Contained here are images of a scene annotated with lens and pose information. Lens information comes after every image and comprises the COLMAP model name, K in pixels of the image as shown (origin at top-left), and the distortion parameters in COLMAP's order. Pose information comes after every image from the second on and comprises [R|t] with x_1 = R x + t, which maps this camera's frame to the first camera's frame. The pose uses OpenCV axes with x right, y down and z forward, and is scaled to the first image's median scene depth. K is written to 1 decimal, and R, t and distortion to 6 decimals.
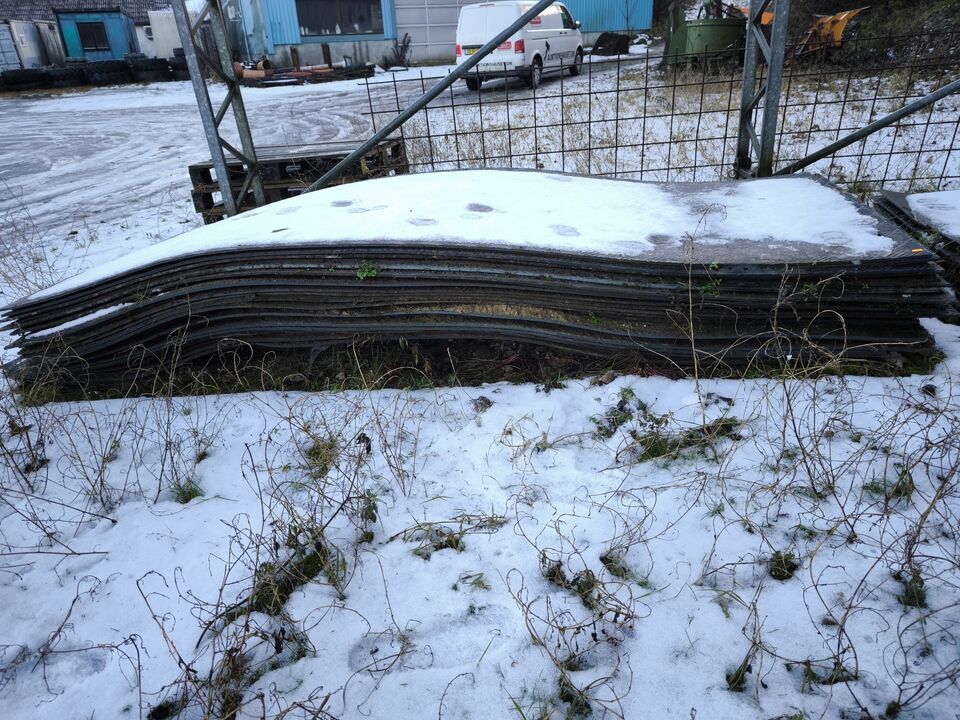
lens RADIAL K [[659.2, 0, 485.9], [0, 659.2, 358.9], [0, 0, 1]] dist [0.035738, -0.028737]
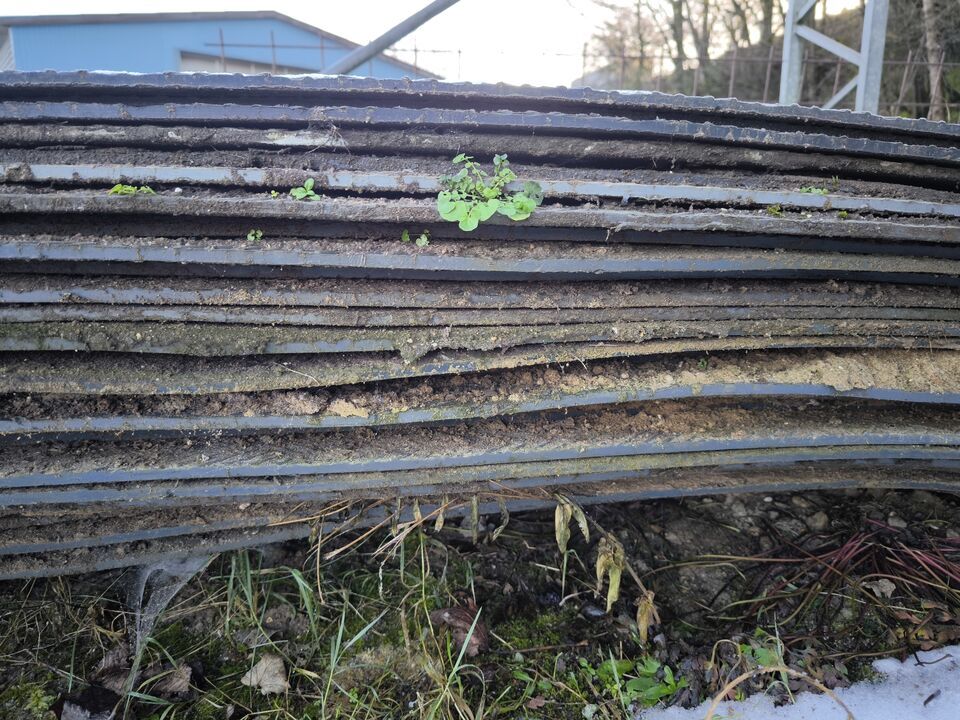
lens RADIAL K [[659.2, 0, 485.9], [0, 659.2, 358.9], [0, 0, 1]] dist [0.035738, -0.028737]
pose [[0.955634, -0.003820, 0.294532, -0.239610], [0.068976, 0.975016, -0.211152, -0.036453], [-0.286366, 0.222100, 0.932022, 0.799260]]
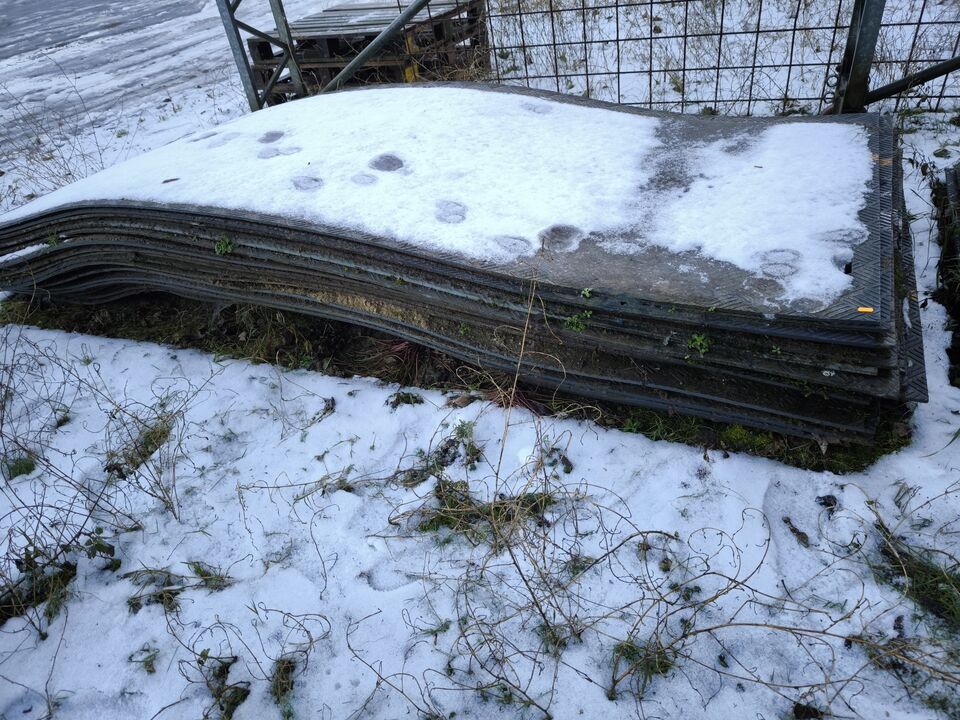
lens RADIAL K [[659.2, 0, 485.9], [0, 659.2, 358.9], [0, 0, 1]] dist [0.035738, -0.028737]
pose [[0.958928, 0.140229, -0.246564, 0.404622], [-0.078622, 0.966593, 0.243959, -0.229312], [0.272537, -0.214554, 0.937918, 0.205081]]
